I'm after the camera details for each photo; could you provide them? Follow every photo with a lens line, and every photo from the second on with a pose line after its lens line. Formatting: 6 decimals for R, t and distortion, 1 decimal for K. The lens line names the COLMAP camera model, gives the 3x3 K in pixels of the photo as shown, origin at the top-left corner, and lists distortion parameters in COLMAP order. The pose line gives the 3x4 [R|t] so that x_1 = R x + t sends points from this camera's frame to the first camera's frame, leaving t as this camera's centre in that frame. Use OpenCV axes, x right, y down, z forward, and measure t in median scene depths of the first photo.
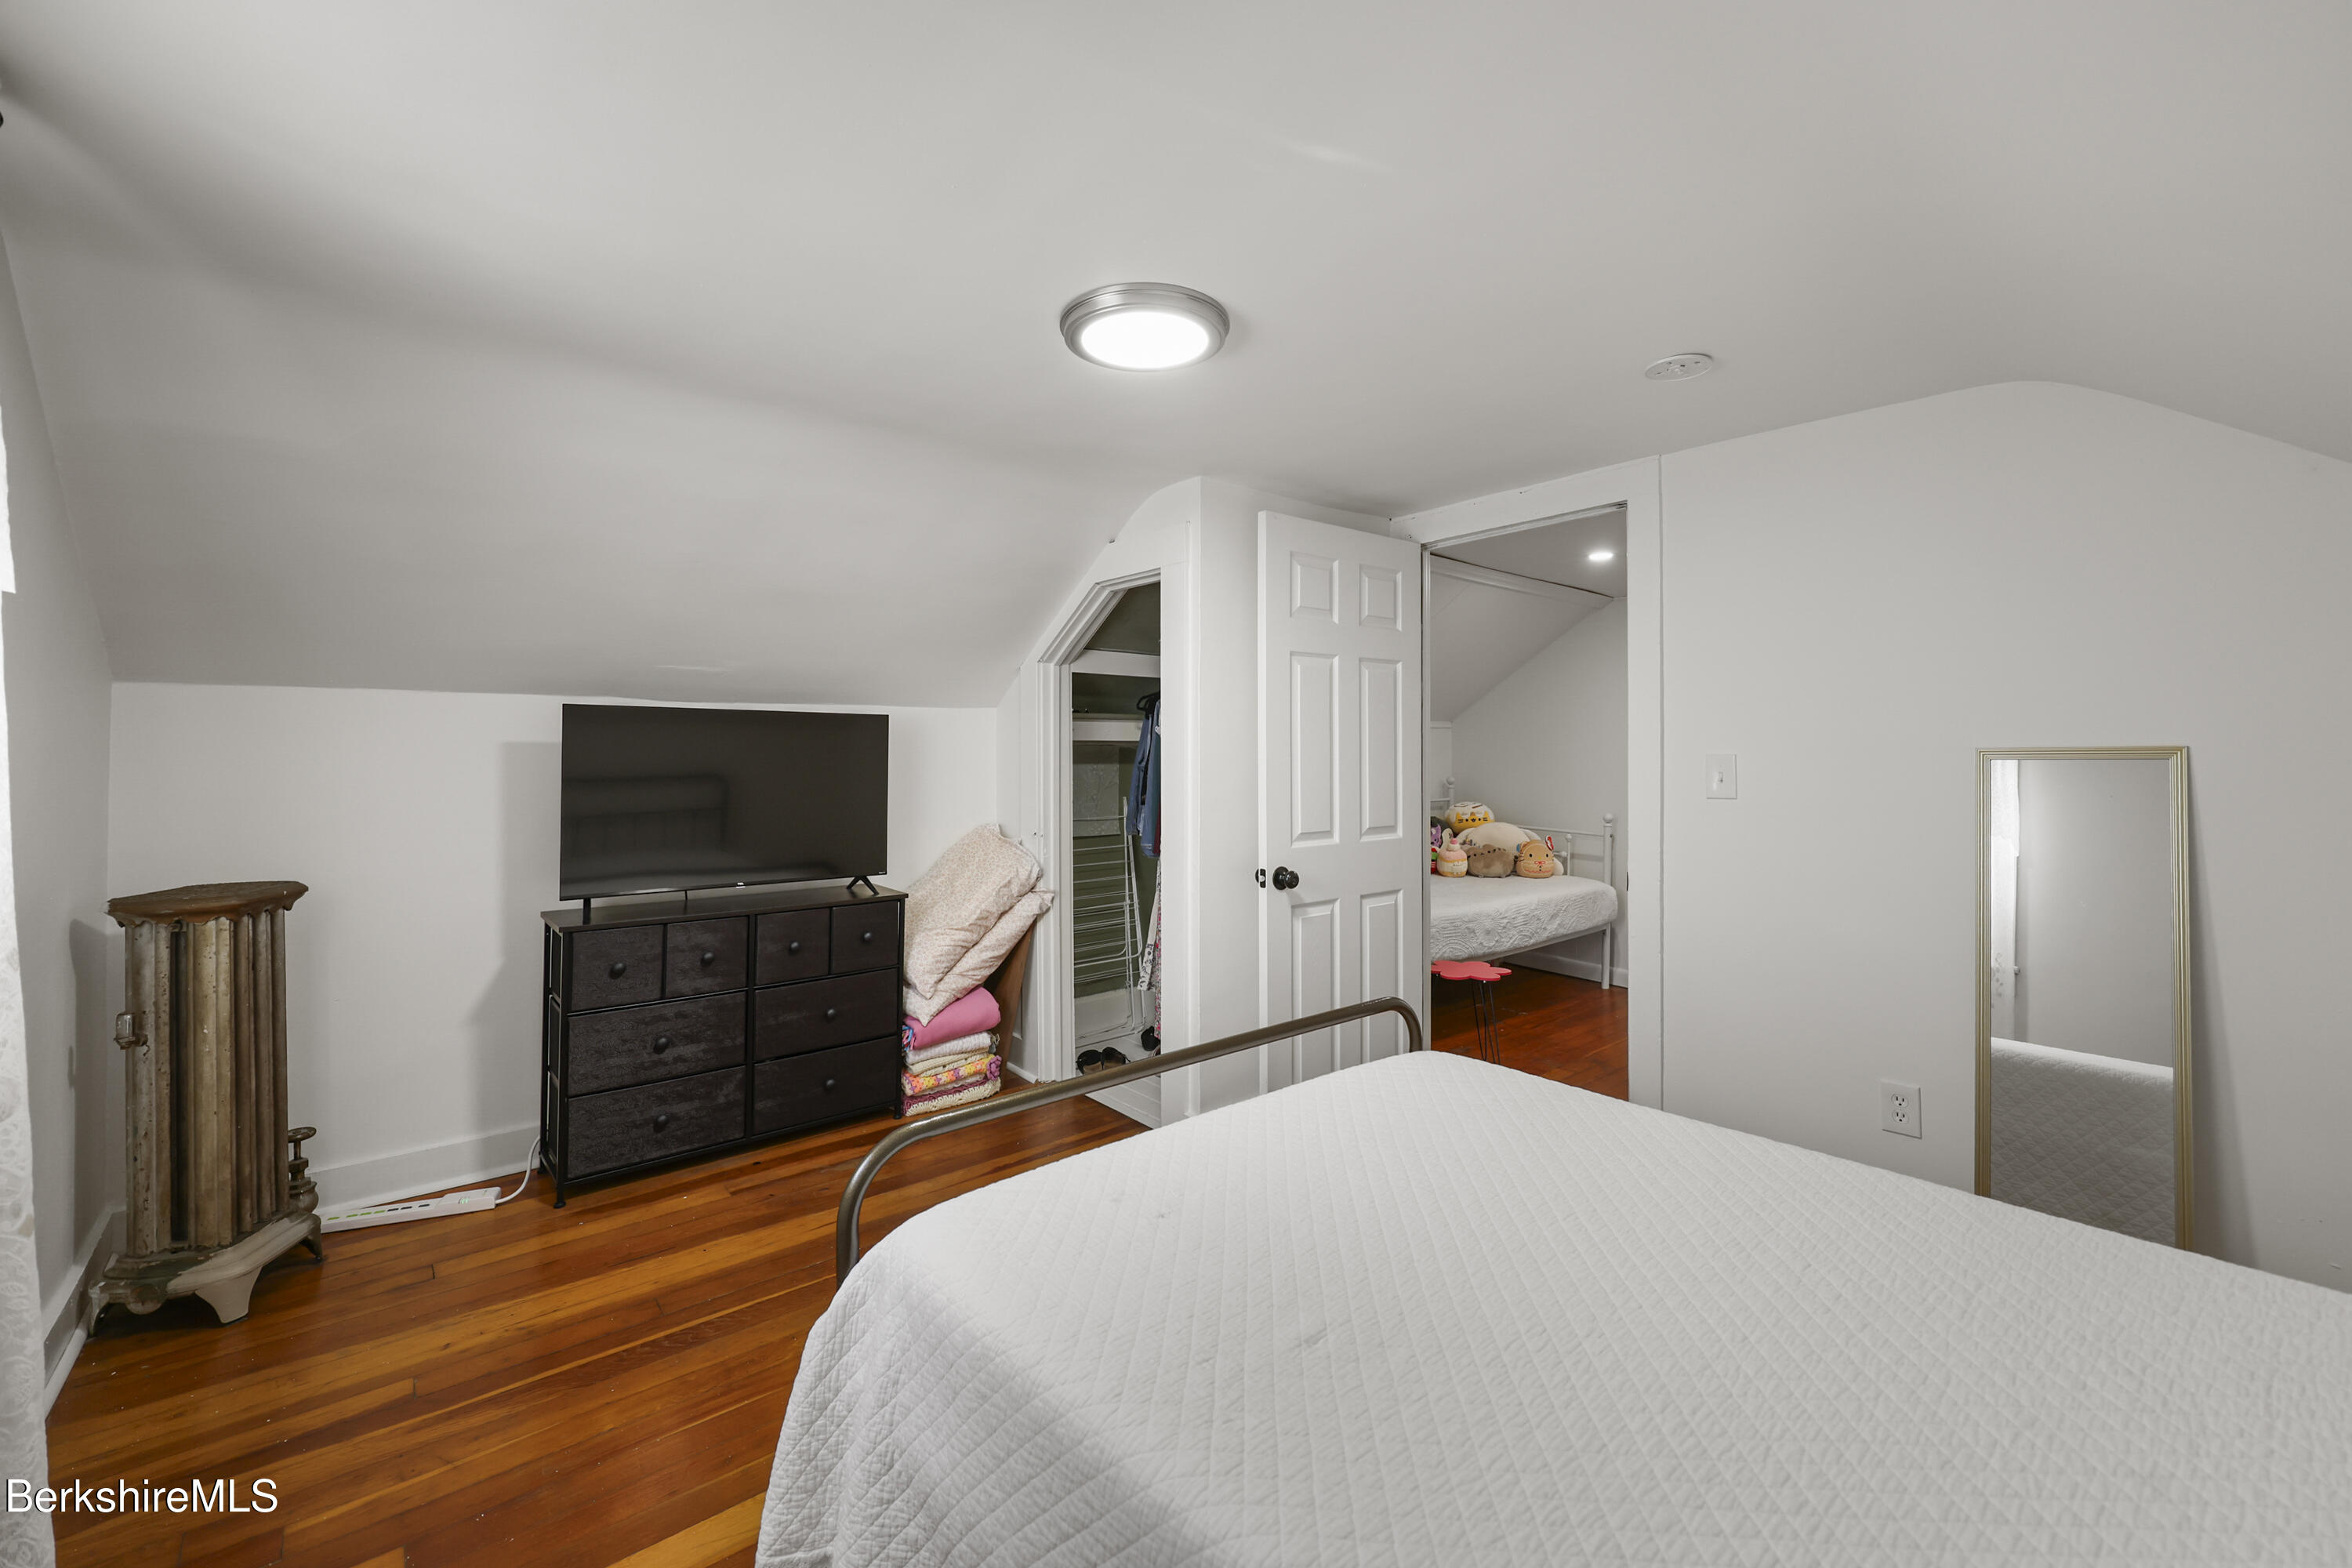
lens RADIAL K [[948.7, 0, 1182.1], [0, 948.7, 779.8], [0, 0, 1]] dist [0.000464, 0.000251]
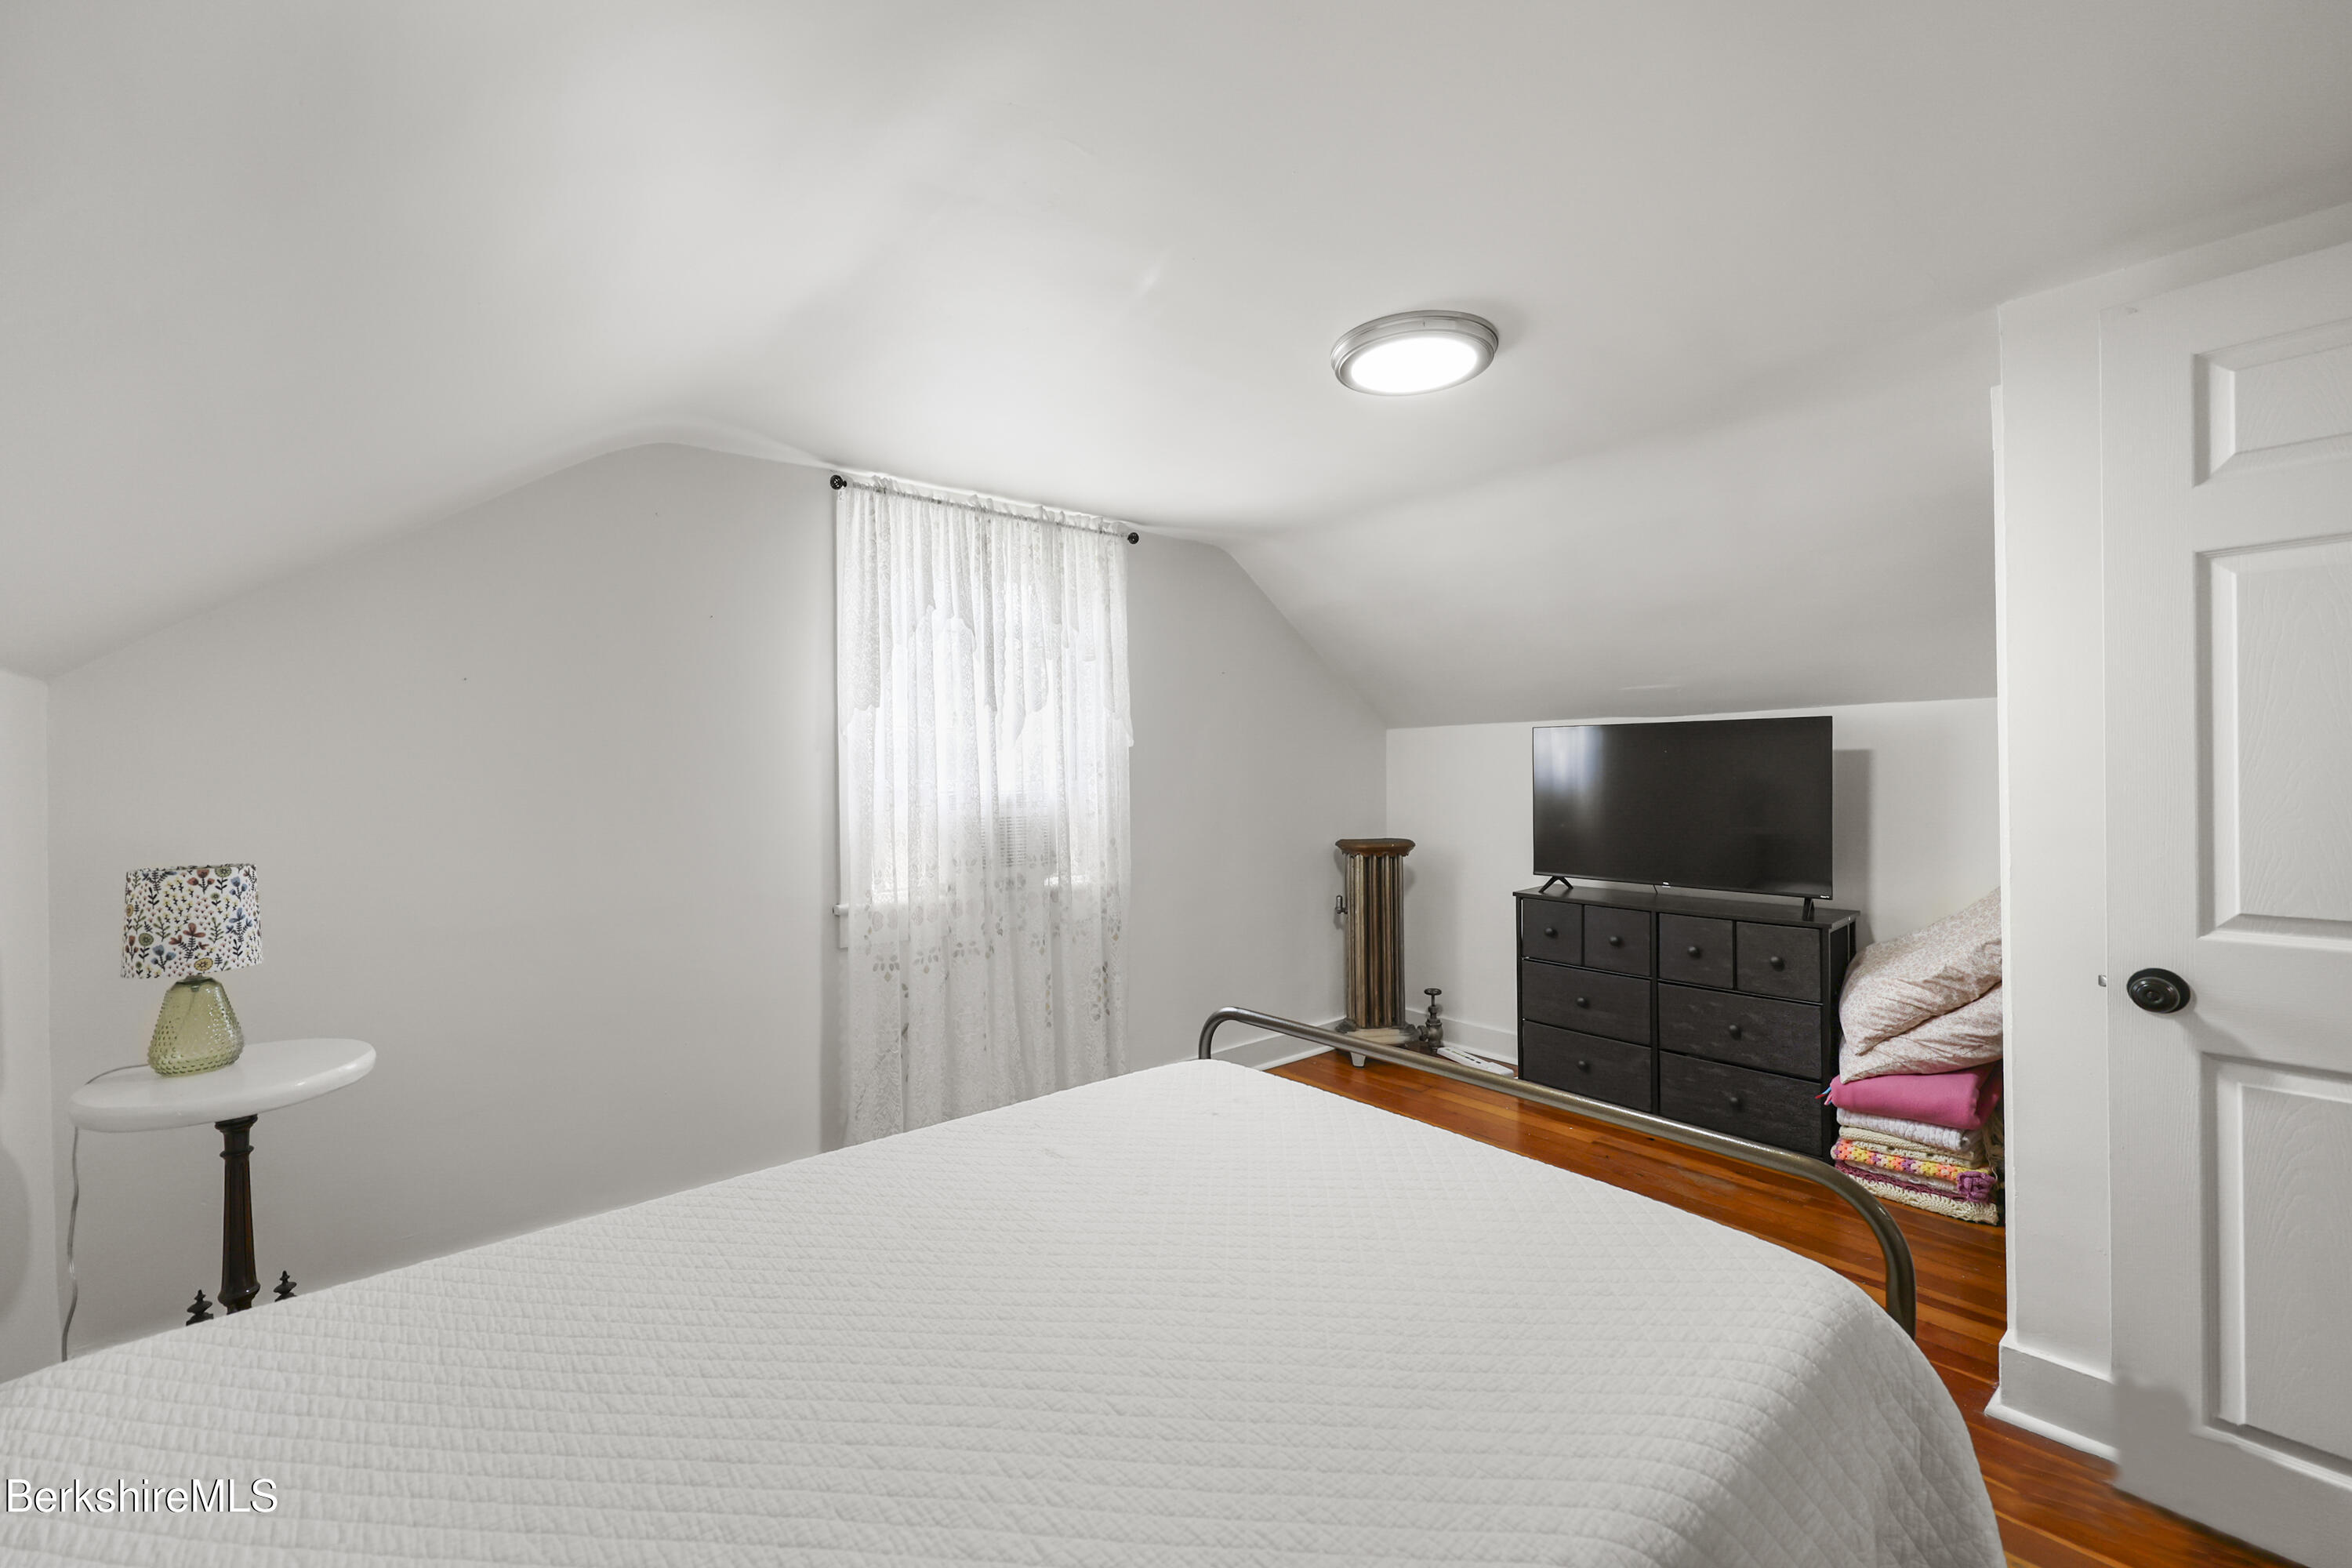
lens RADIAL K [[948.7, 0, 1182.1], [0, 948.7, 779.8], [0, 0, 1]] dist [0.000464, 0.000251]
pose [[-0.015738, 0.008169, -0.999843, 0.626090], [-0.006189, 0.999947, 0.008268, -0.014512], [0.999857, 0.006318, -0.015686, 0.457831]]
